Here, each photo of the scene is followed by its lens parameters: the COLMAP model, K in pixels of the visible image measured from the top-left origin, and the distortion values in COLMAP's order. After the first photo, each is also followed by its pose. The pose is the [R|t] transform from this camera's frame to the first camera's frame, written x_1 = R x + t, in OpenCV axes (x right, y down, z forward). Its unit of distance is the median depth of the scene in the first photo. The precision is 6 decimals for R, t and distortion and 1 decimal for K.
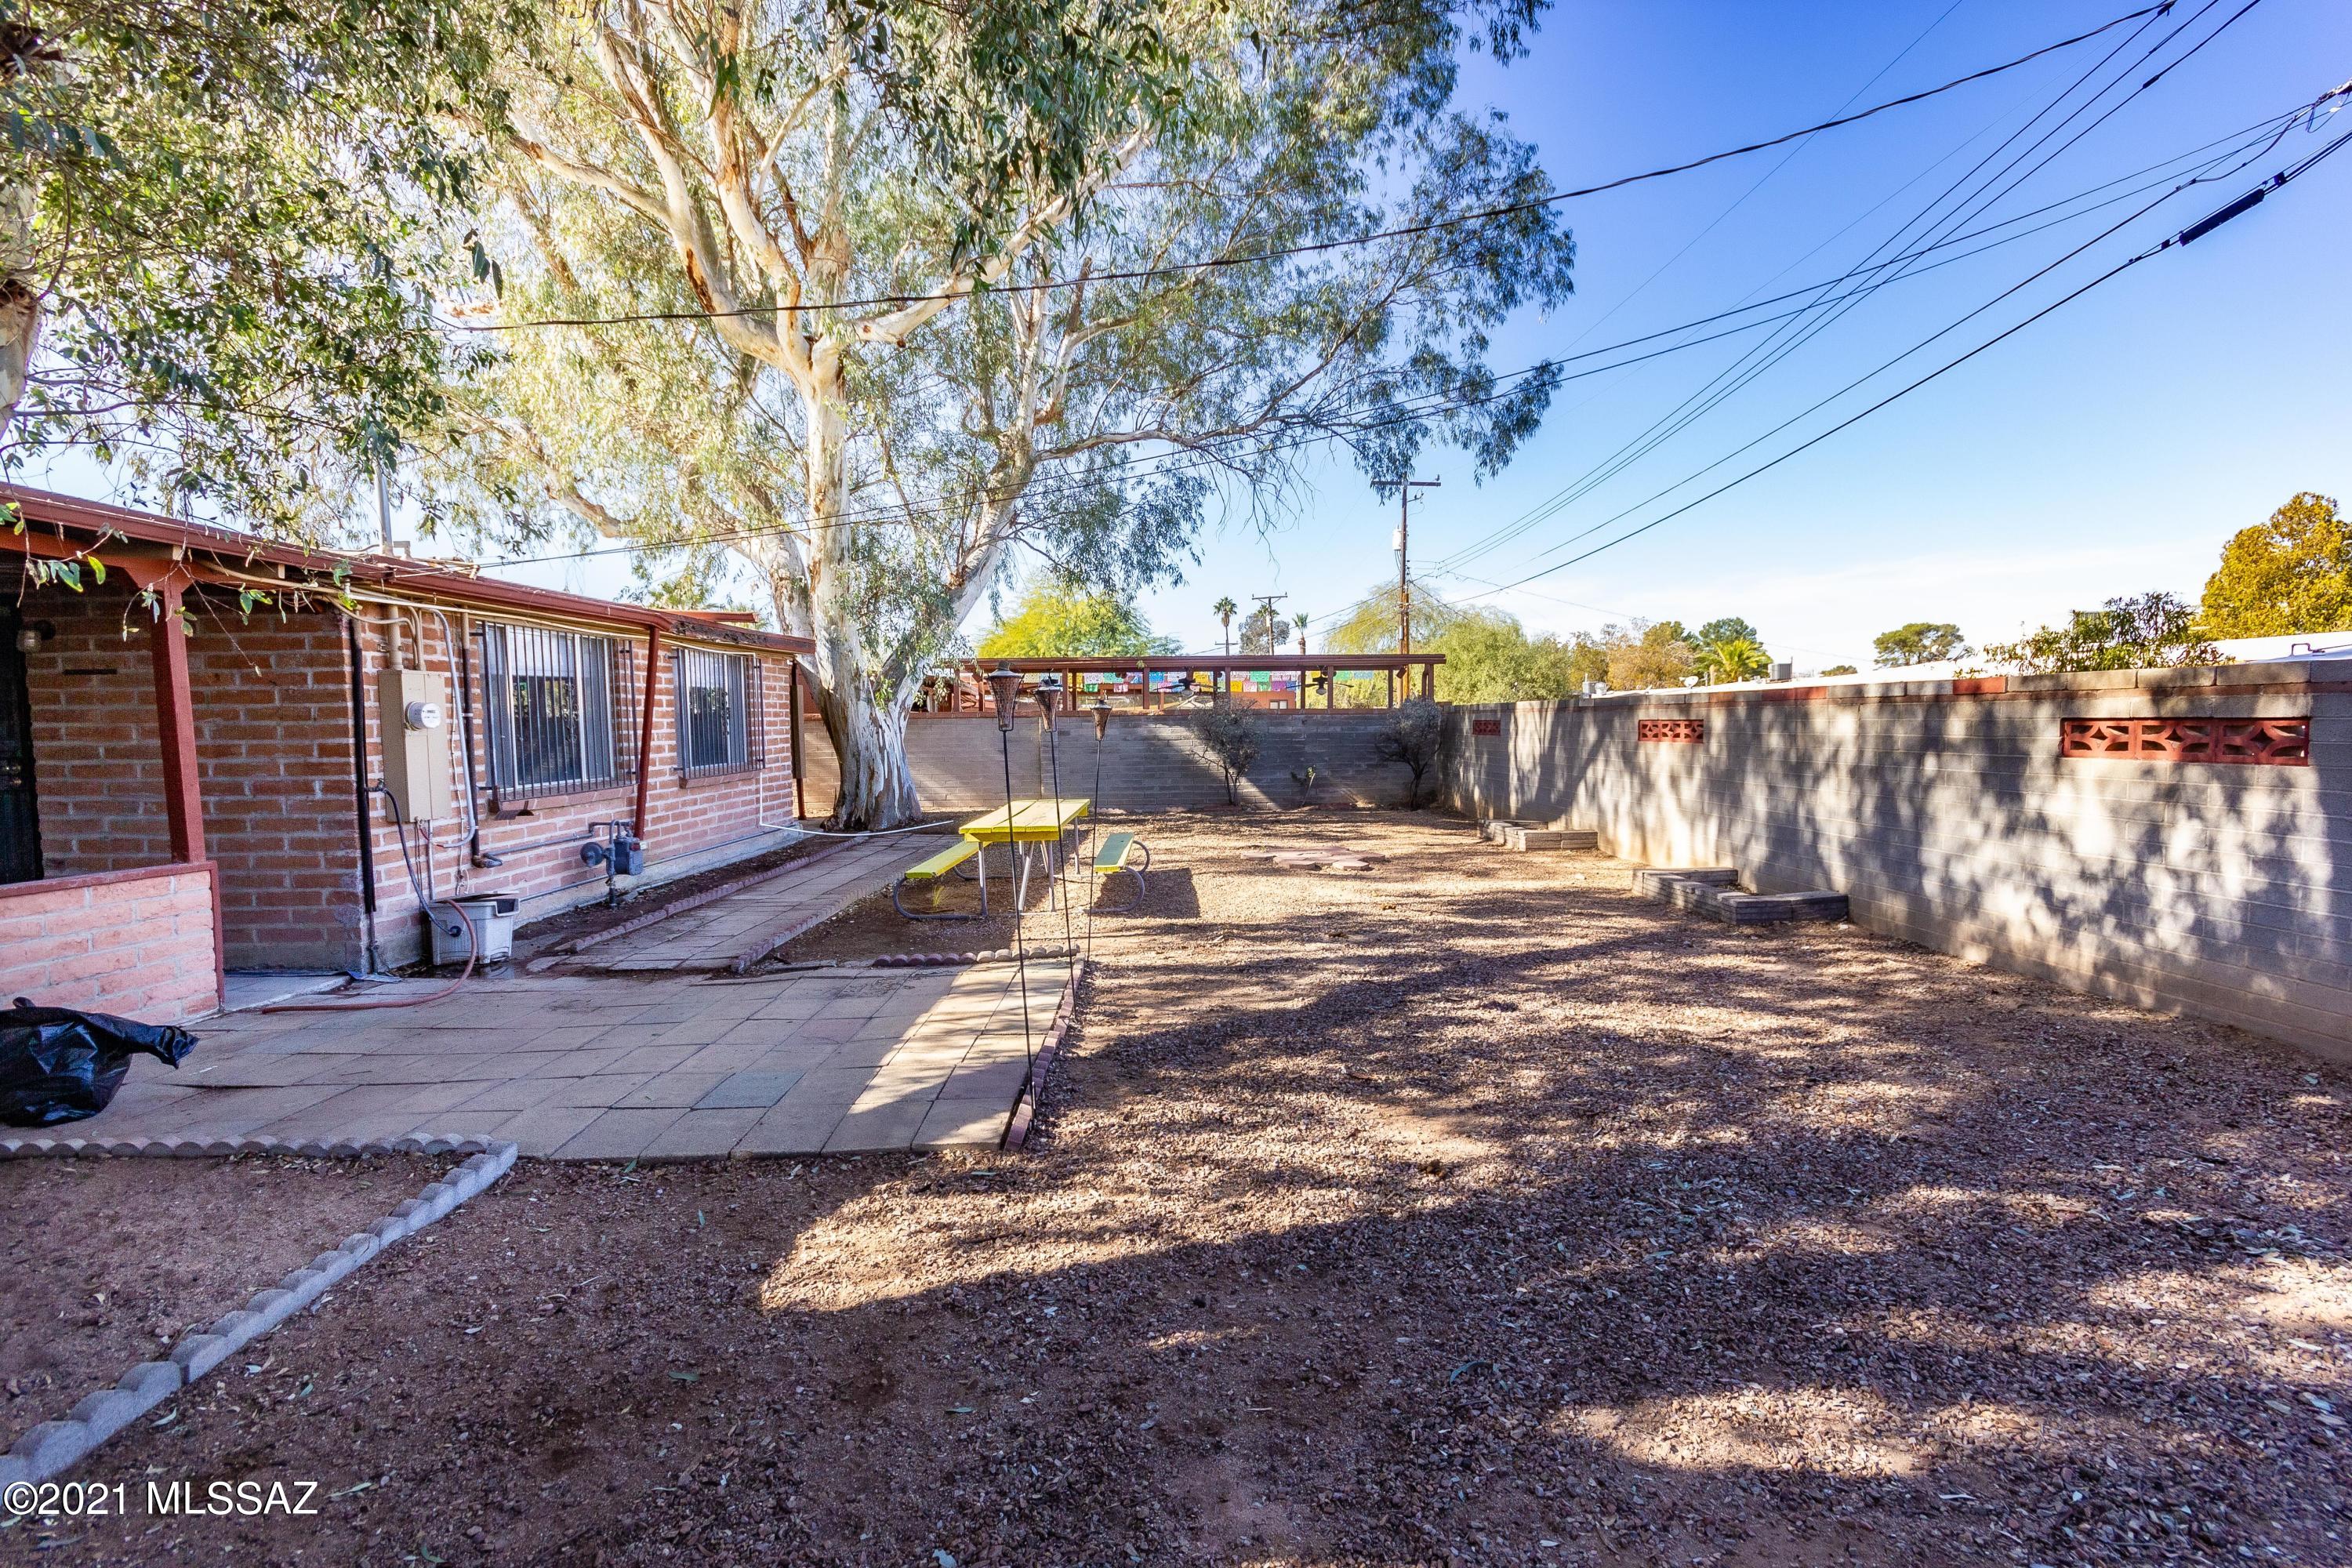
lens RADIAL K [[1097.6, 0, 1176.0], [0, 1097.6, 784.0], [0, 0, 1]] dist [0.001287, -0.000190]
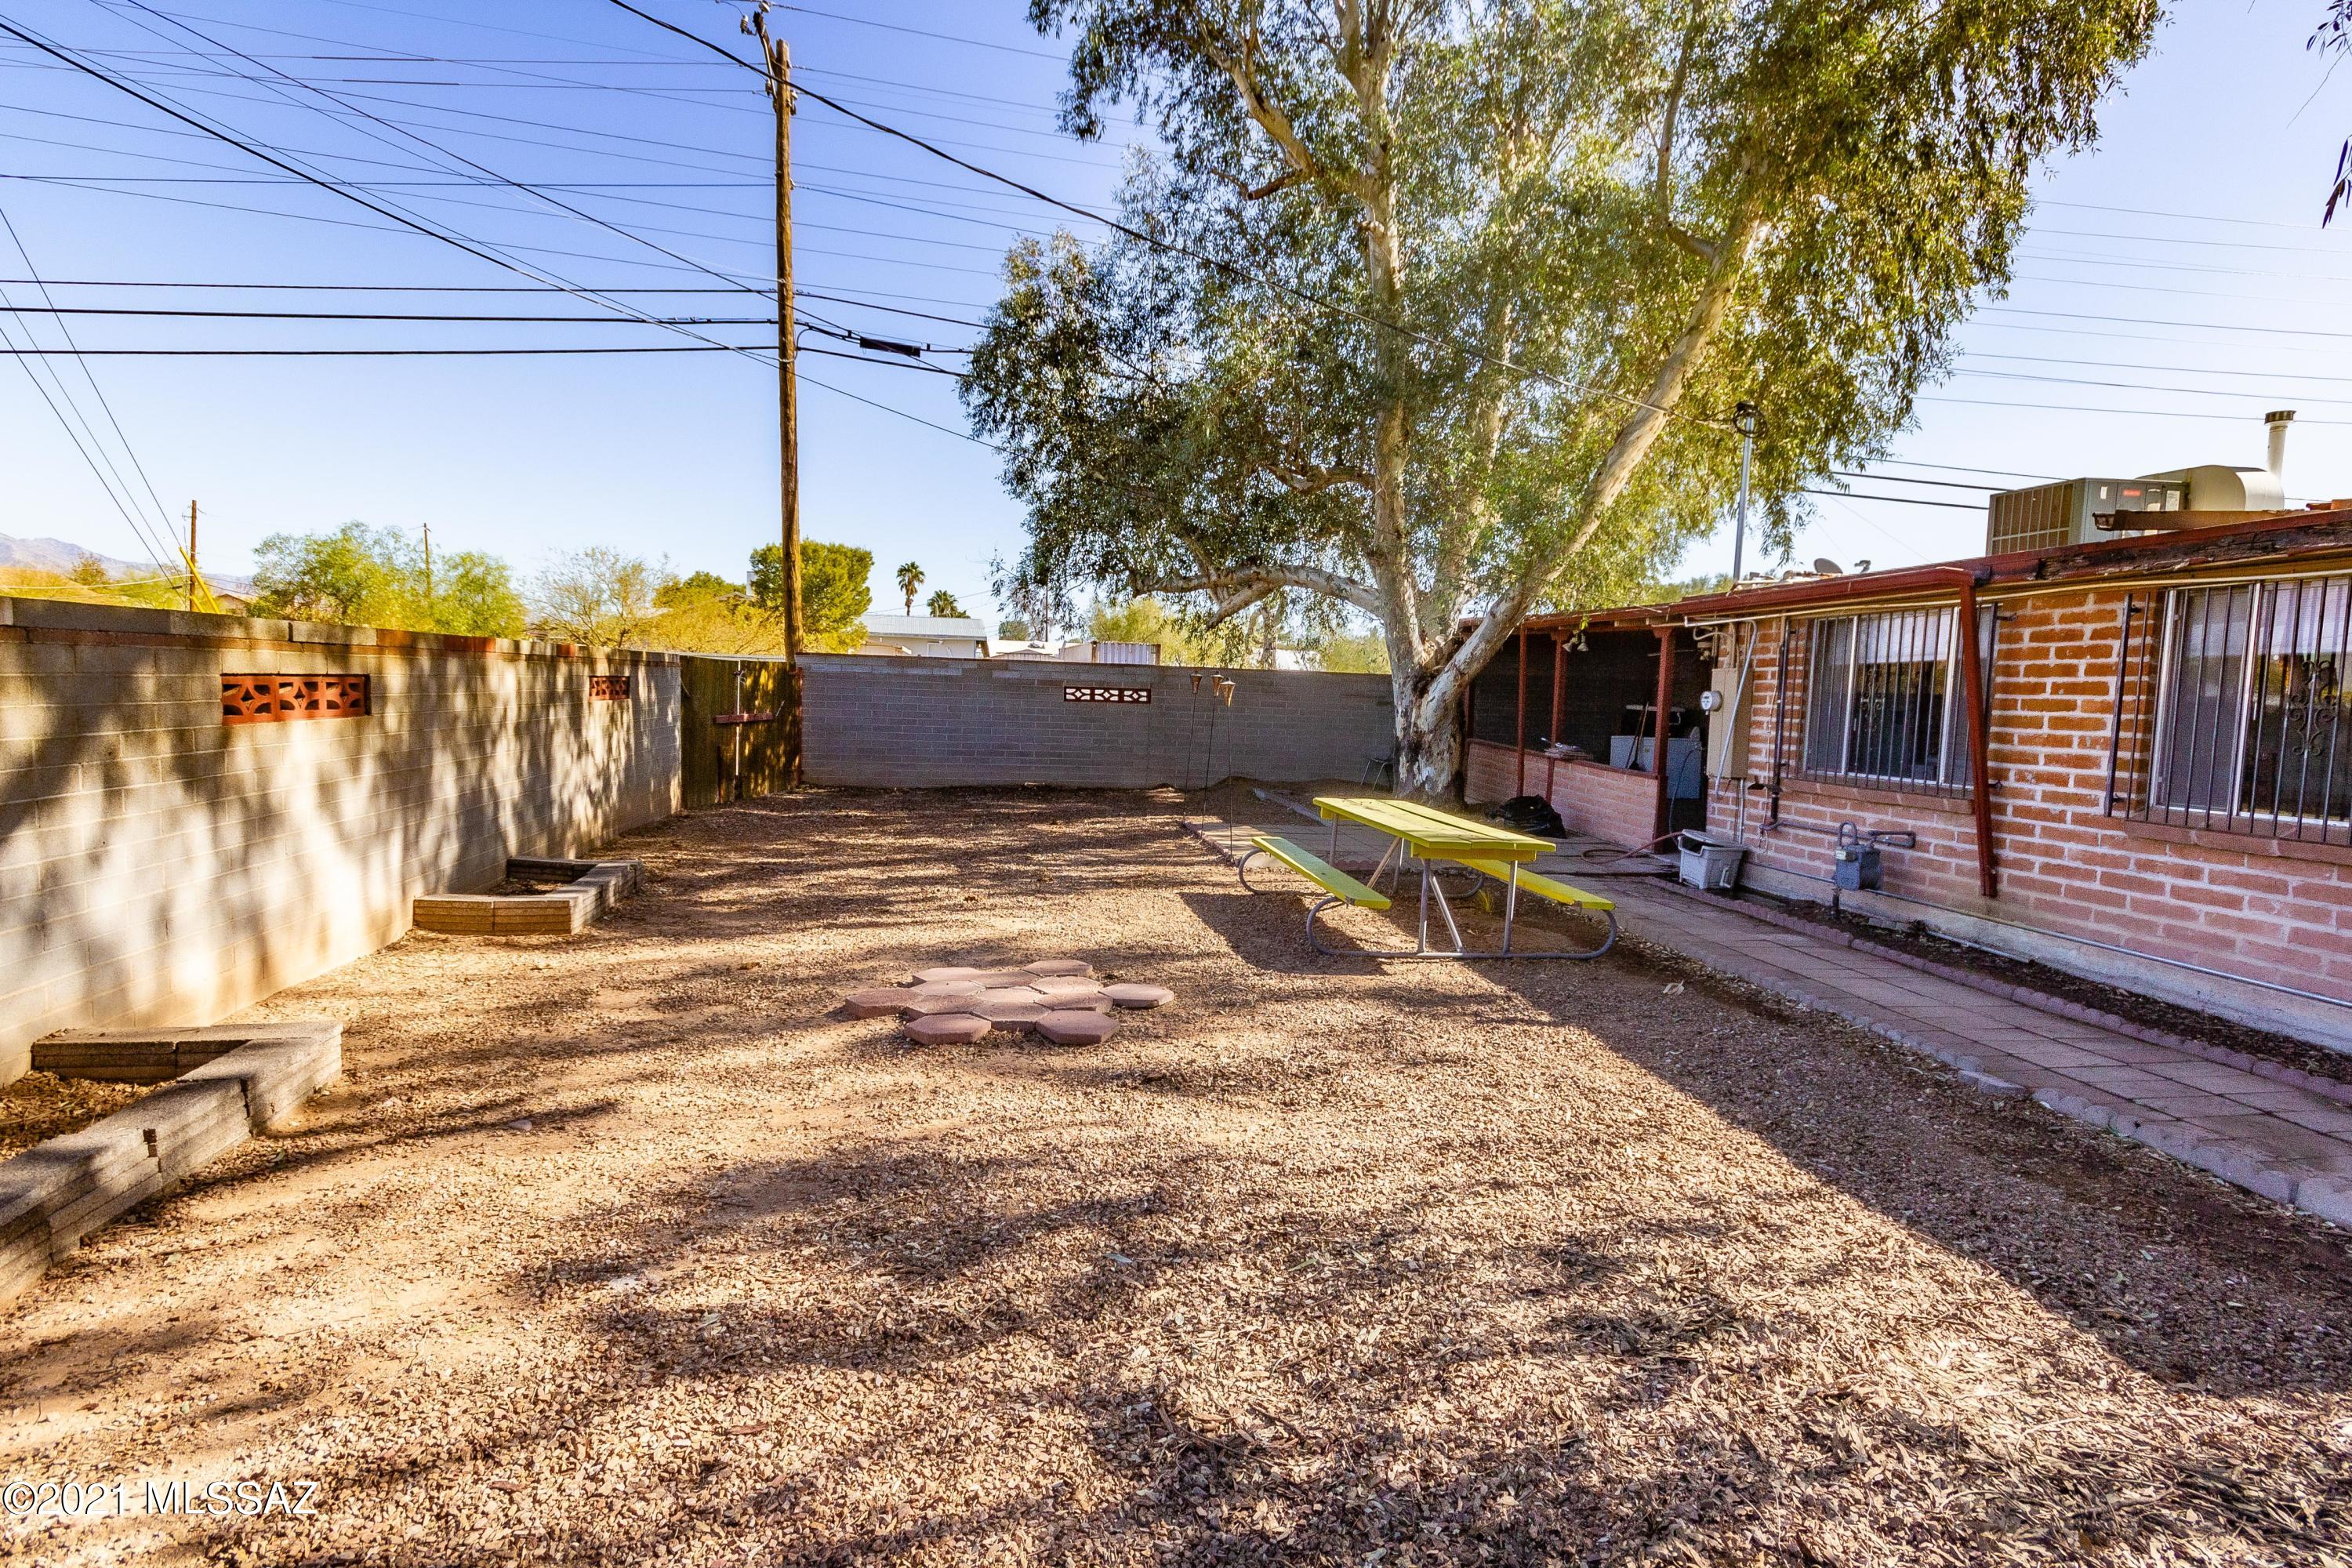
lens RADIAL K [[1097.6, 0, 1176.0], [0, 1097.6, 784.0], [0, 0, 1]] dist [0.001287, -0.000190]
pose [[-0.984978, 0.004786, -0.172614, 0.180856], [-0.020746, 0.989095, 0.145809, -0.109215], [0.171430, 0.147199, -0.974138, 1.898395]]
